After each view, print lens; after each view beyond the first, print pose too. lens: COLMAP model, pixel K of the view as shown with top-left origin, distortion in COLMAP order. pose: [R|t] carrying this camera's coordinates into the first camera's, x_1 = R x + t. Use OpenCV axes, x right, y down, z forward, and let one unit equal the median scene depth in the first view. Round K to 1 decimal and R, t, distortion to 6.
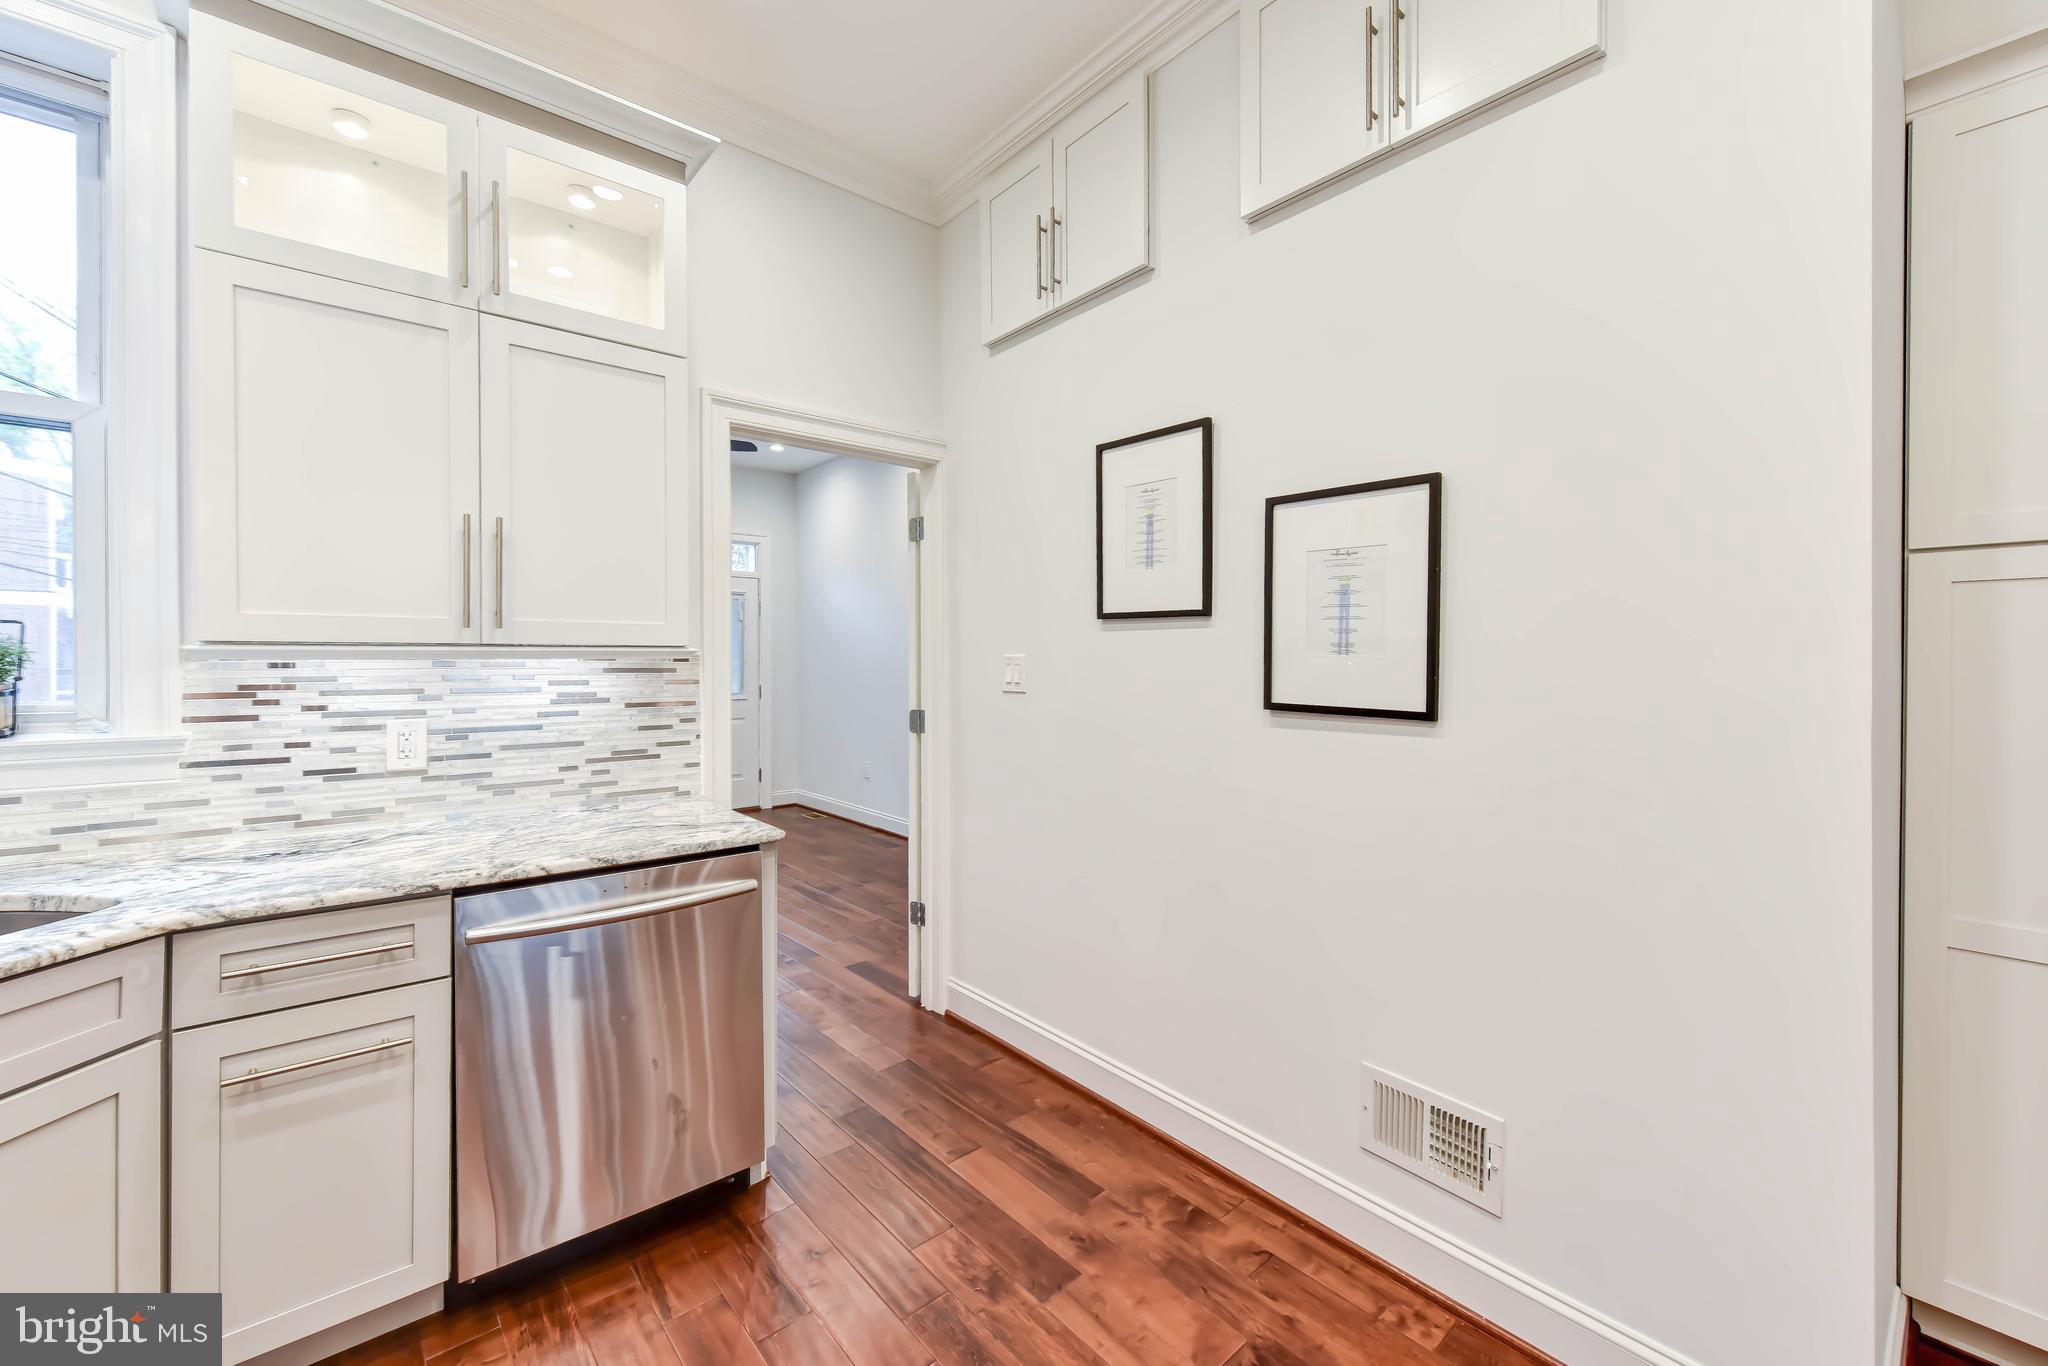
lens RADIAL K [[827.9, 0, 1062.0], [0, 827.9, 665.0], [0, 0, 1]] dist [-0.000368, -0.000295]
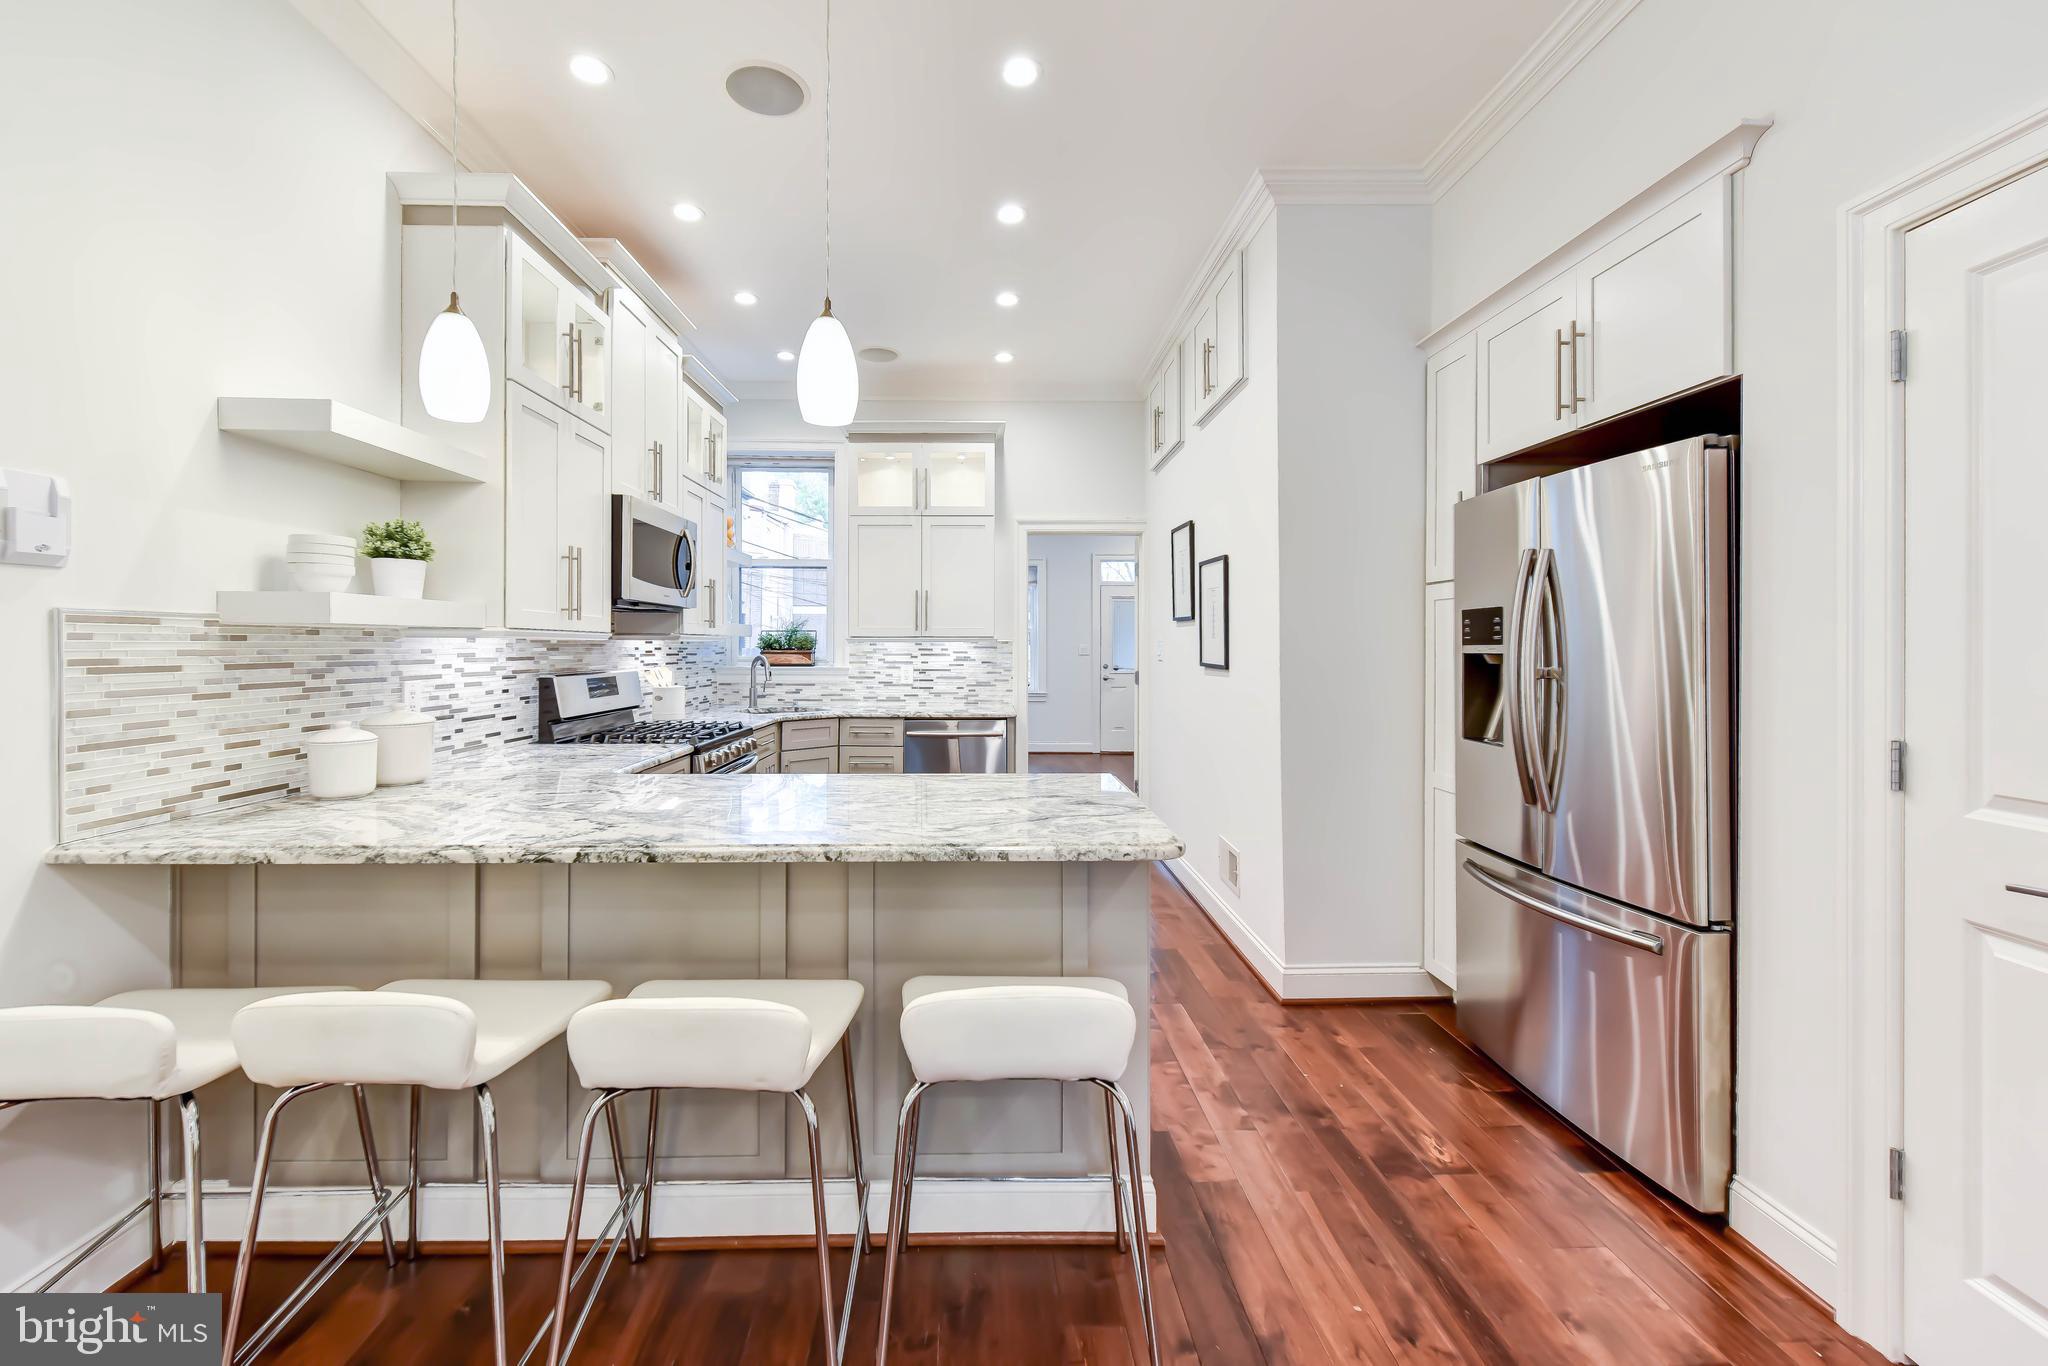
lens RADIAL K [[796.2, 0, 985.2], [0, 796.2, 642.2], [0, 0, 1]] dist [-0.000217, -0.000059]
pose [[0.764552, -0.003082, -0.644554, 1.093936], [-0.004225, 0.999943, -0.009793, 0.016598], [0.644548, 0.010210, 0.764496, -0.831164]]
